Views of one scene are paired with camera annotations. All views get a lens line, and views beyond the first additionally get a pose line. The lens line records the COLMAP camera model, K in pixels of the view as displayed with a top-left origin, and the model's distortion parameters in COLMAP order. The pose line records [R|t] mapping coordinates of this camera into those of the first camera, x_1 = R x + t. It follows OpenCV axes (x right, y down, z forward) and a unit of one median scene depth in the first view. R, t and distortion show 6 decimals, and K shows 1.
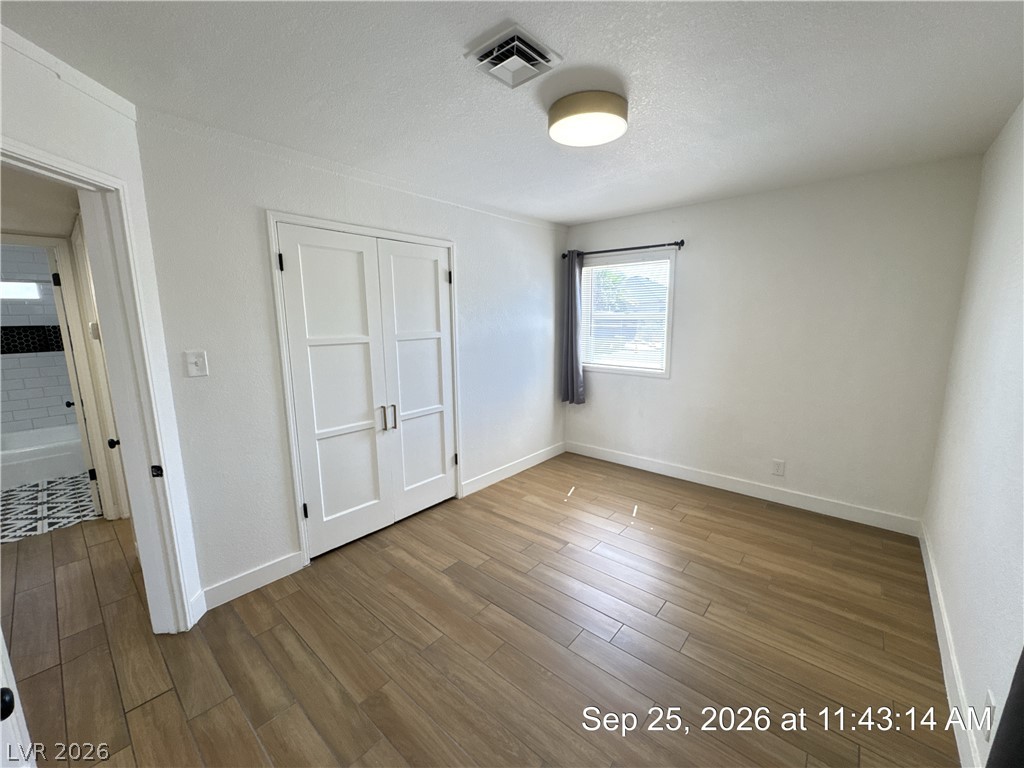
lens RADIAL K [[409.8, 0, 514.7], [0, 409.8, 384.2], [0, 0, 1]] dist [-0.003581, 0.000541]
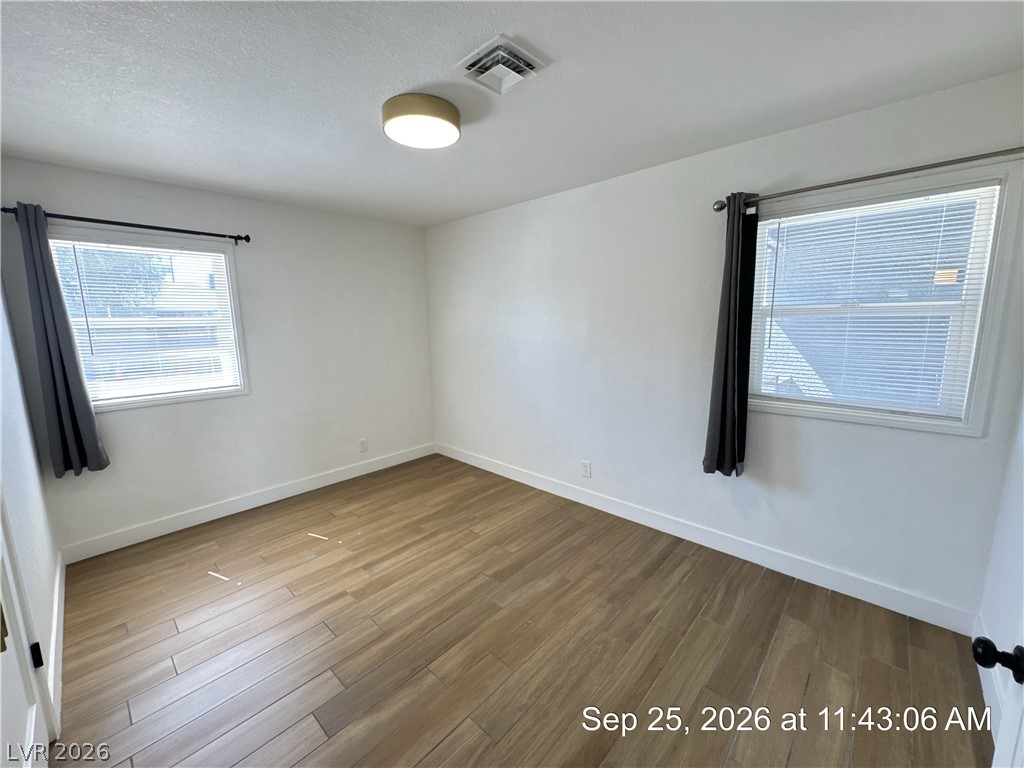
lens RADIAL K [[409.8, 0, 513.6], [0, 409.8, 381.6], [0, 0, 1]] dist [-0.003581, 0.000541]
pose [[0.038401, -0.142624, 0.989032, -0.625918], [0.181746, 0.974250, 0.133436, -0.073417], [-0.982595, 0.174628, 0.063334, 0.555959]]
